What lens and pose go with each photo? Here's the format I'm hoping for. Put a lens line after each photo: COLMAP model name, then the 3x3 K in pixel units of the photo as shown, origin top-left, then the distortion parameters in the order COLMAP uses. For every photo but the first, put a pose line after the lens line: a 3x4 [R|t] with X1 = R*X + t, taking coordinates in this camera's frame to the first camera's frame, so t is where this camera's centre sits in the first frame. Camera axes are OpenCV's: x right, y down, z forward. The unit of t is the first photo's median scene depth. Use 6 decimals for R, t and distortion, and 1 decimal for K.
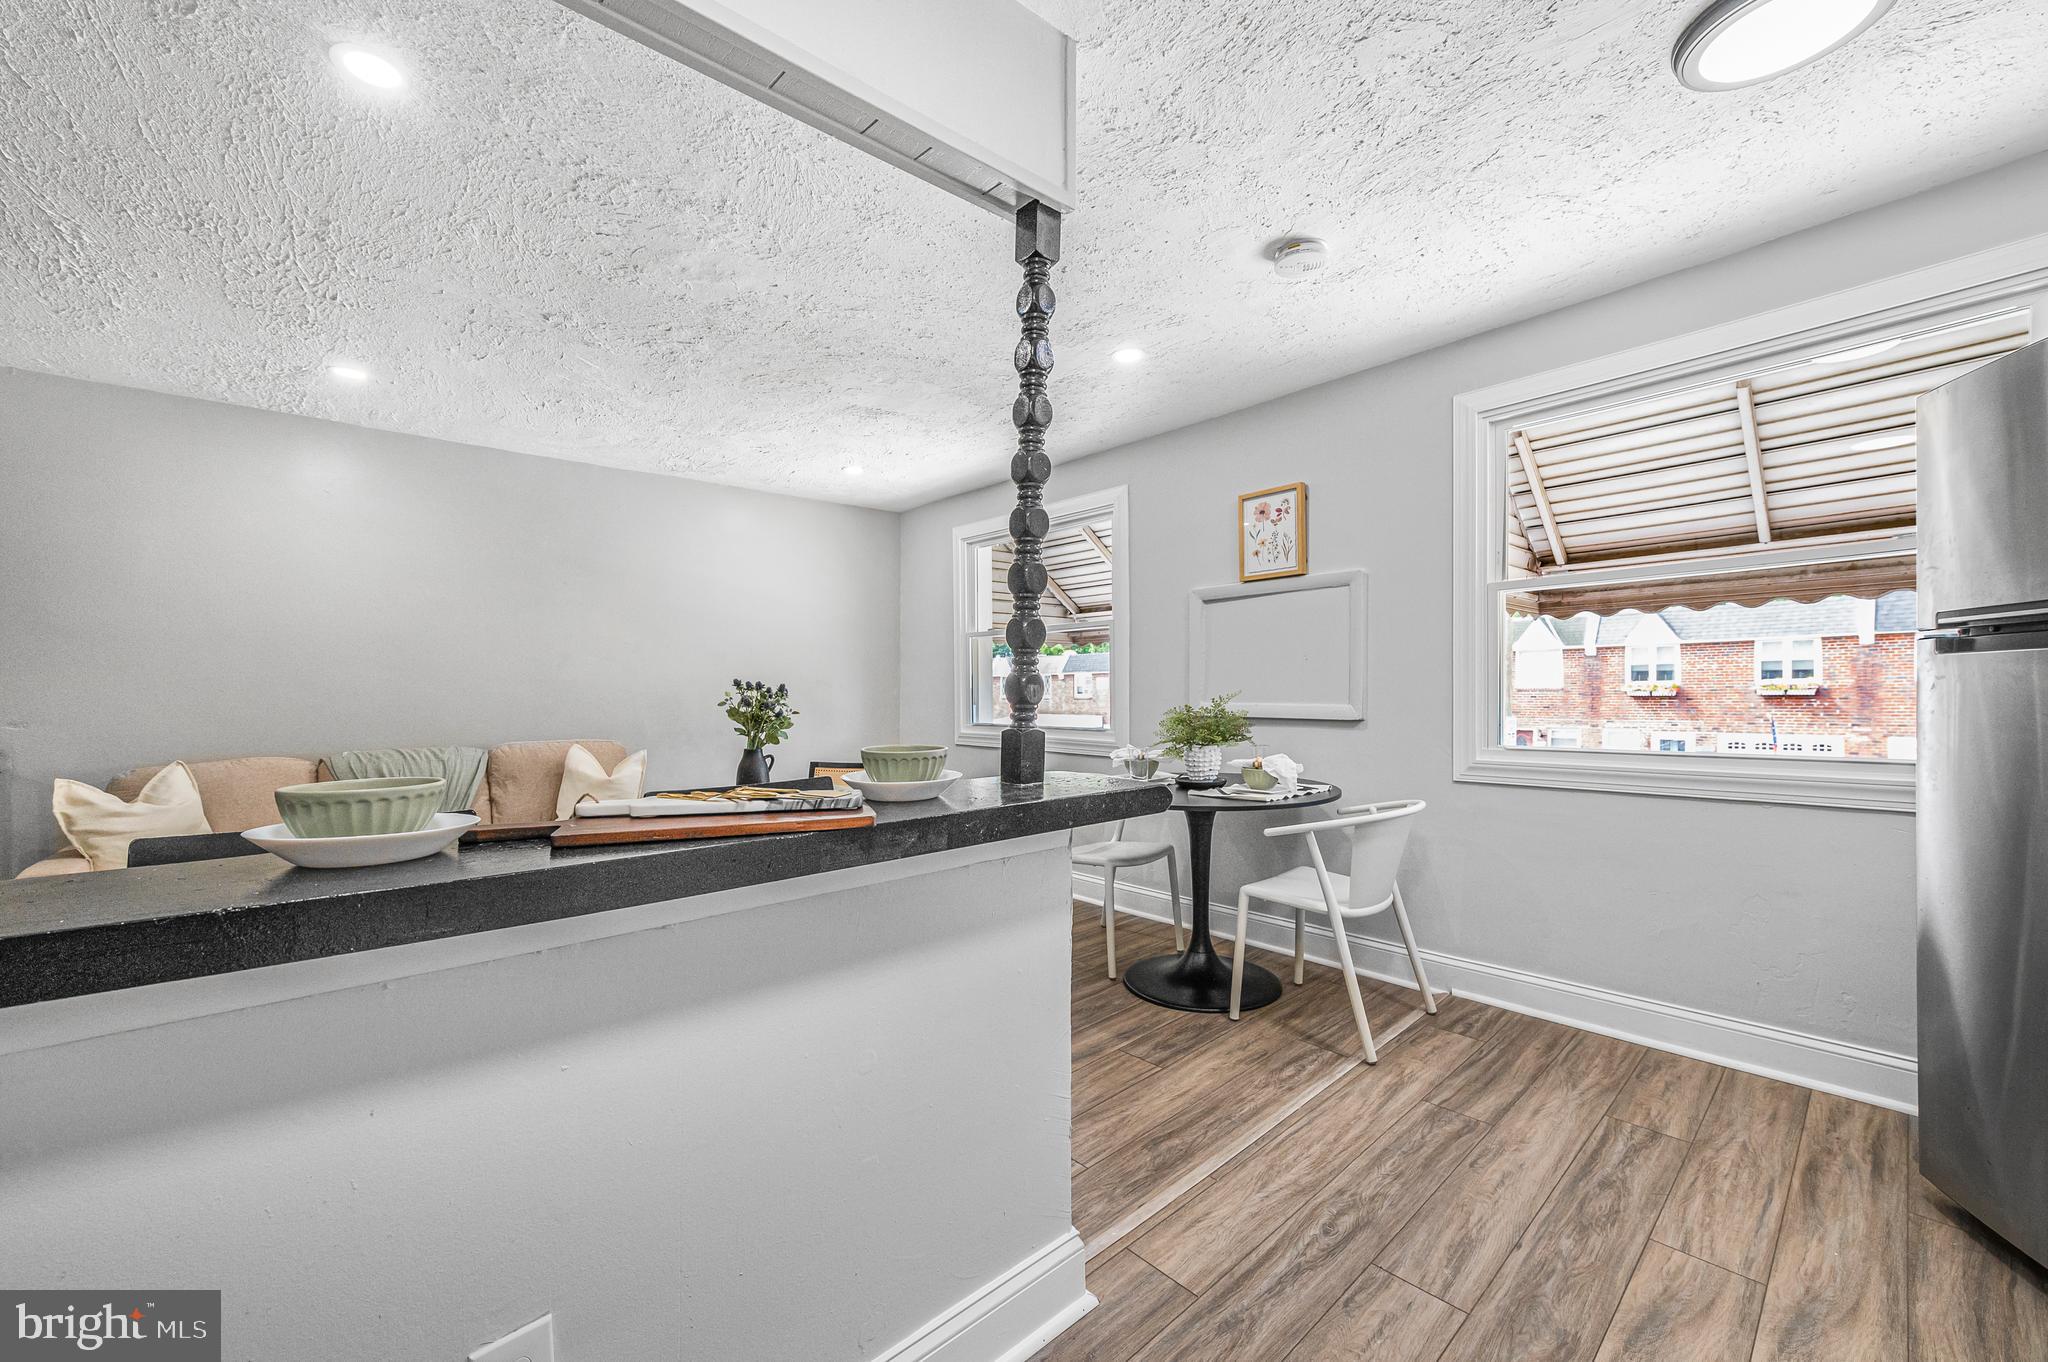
lens RADIAL K [[803.0, 0, 1029.6], [0, 803.0, 679.2], [0, 0, 1]] dist [0.000110, -0.000352]
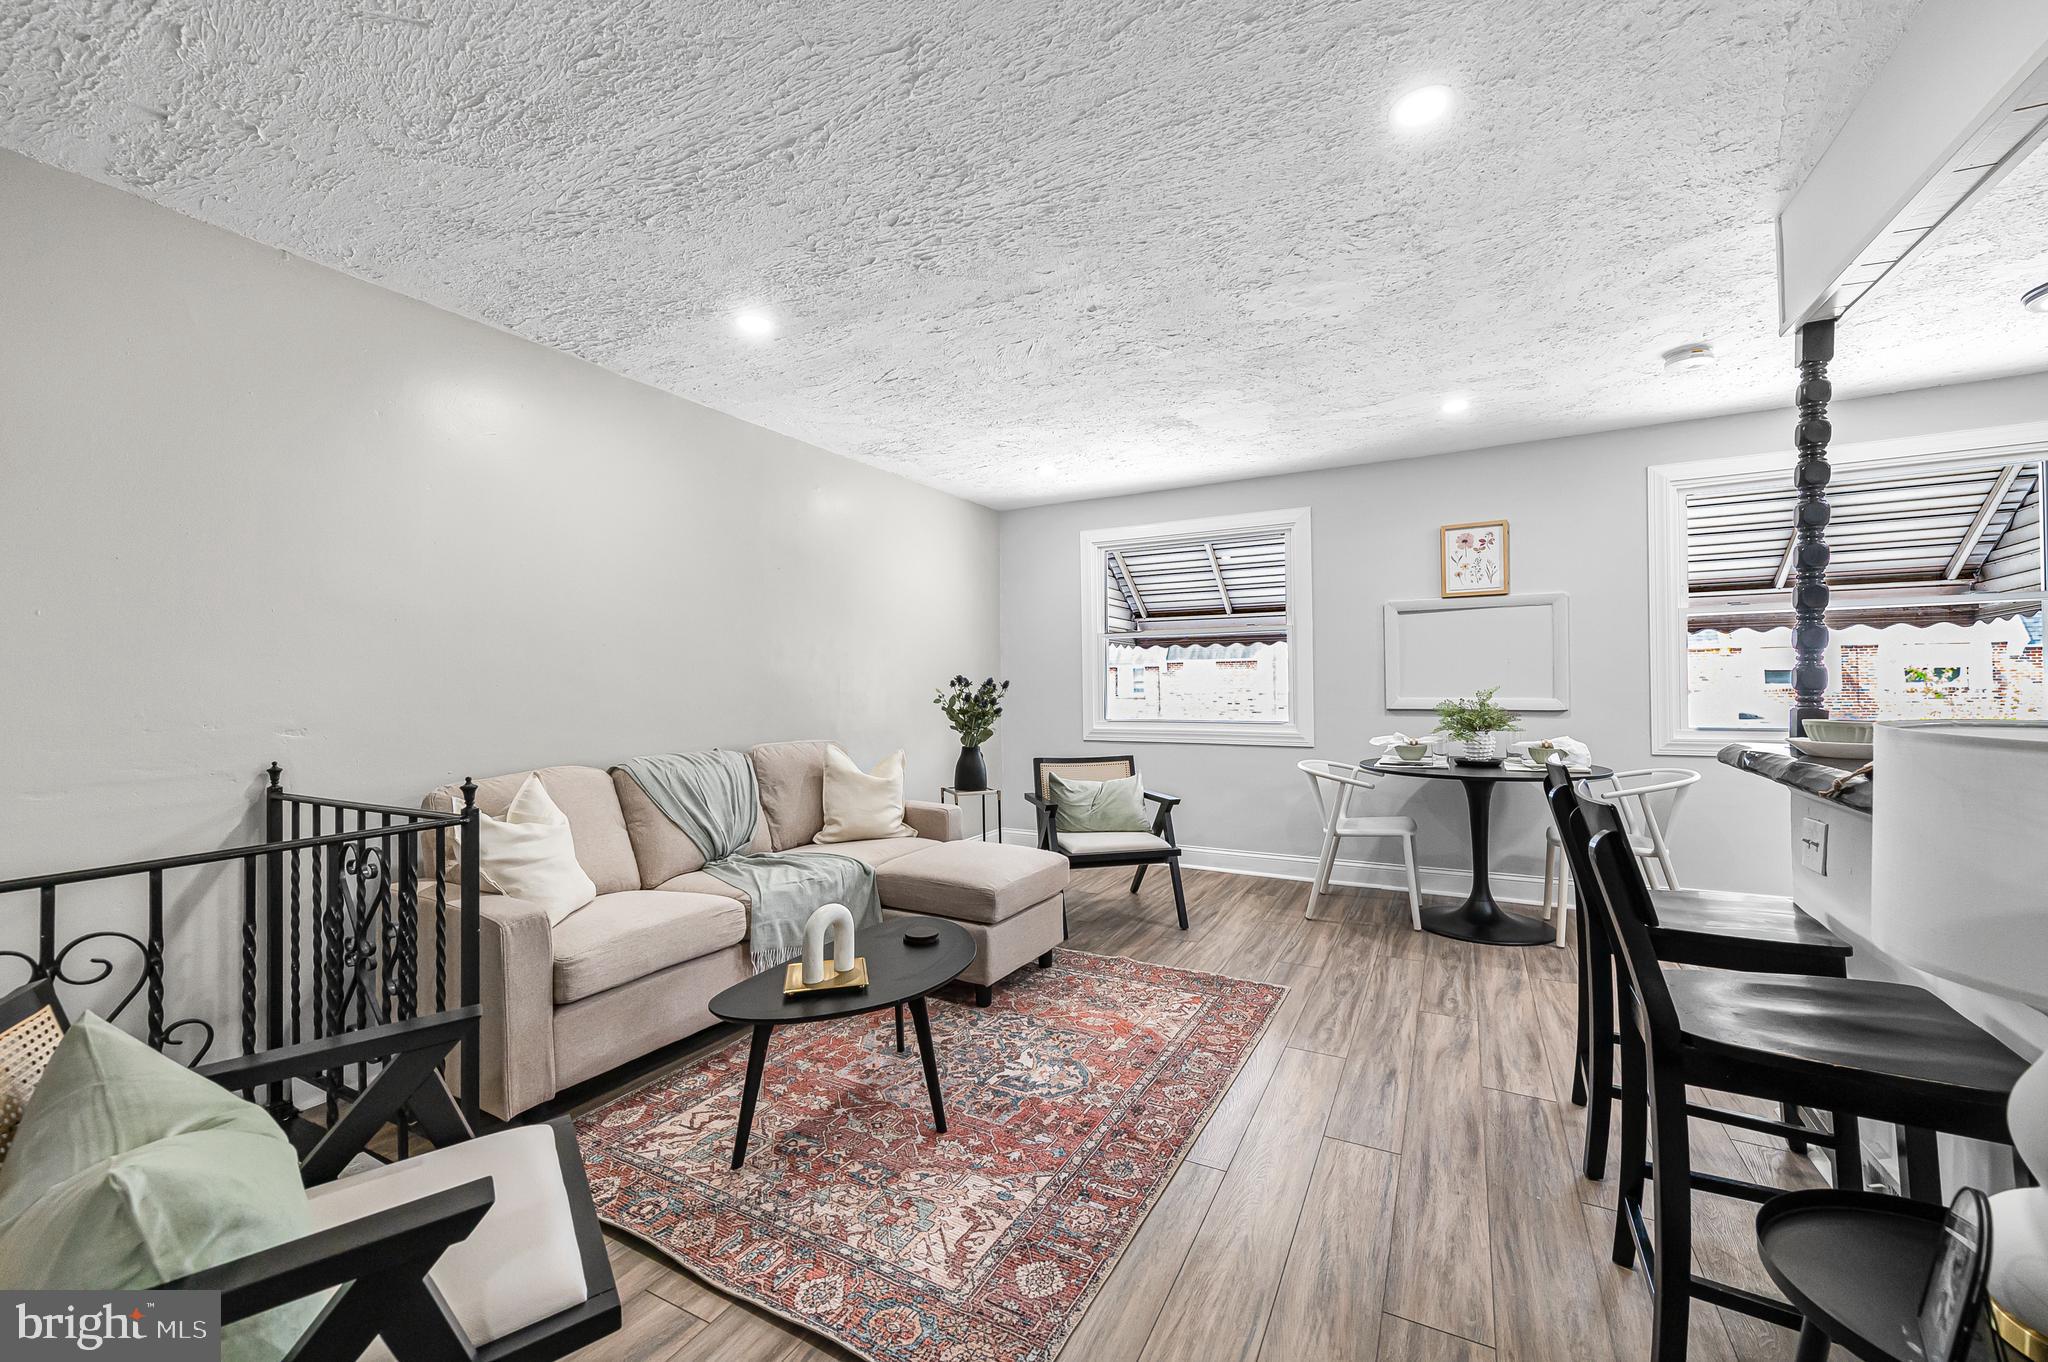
lens RADIAL K [[803.0, 0, 1014.1], [0, 803.0, 680.3], [0, 0, 1]] dist [0.000110, -0.000352]
pose [[0.945063, 0.005369, 0.326843, -0.768265], [-0.004723, 0.999985, -0.002770, 0.010120], [-0.326853, 0.001074, 0.945075, 0.072308]]
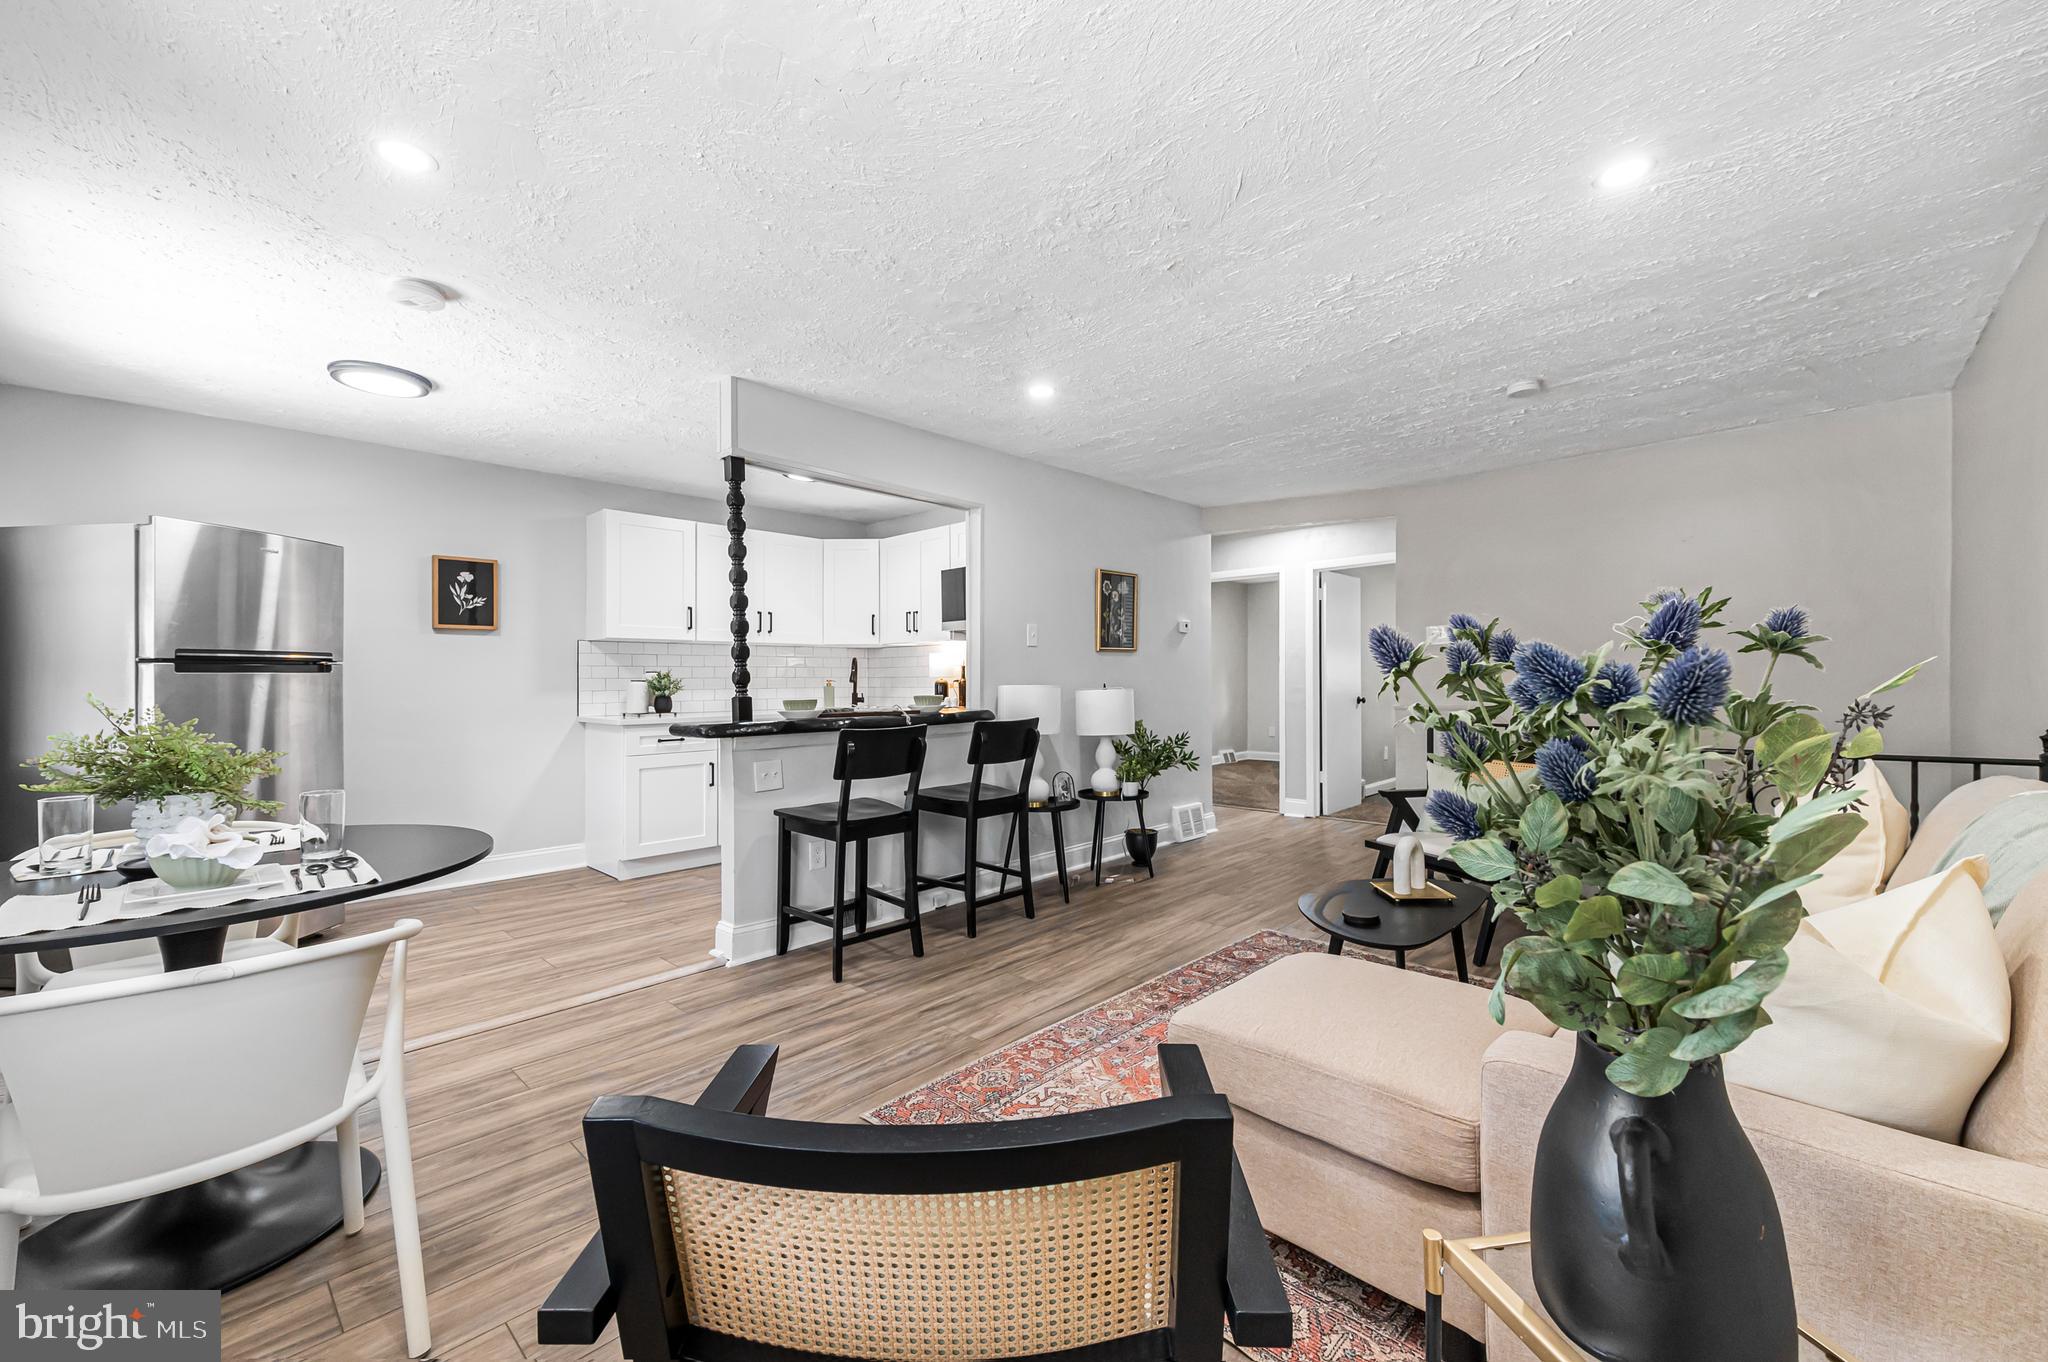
lens RADIAL K [[803.0, 0, 1033.0], [0, 803.0, 690.9], [0, 0, 1]] dist [0.000110, -0.000352]
pose [[-0.995680, 0.018364, -0.091013, -0.270171], [0.016777, 0.999694, 0.018168, 0.012730], [0.091318, 0.016562, -0.995684, 1.425914]]
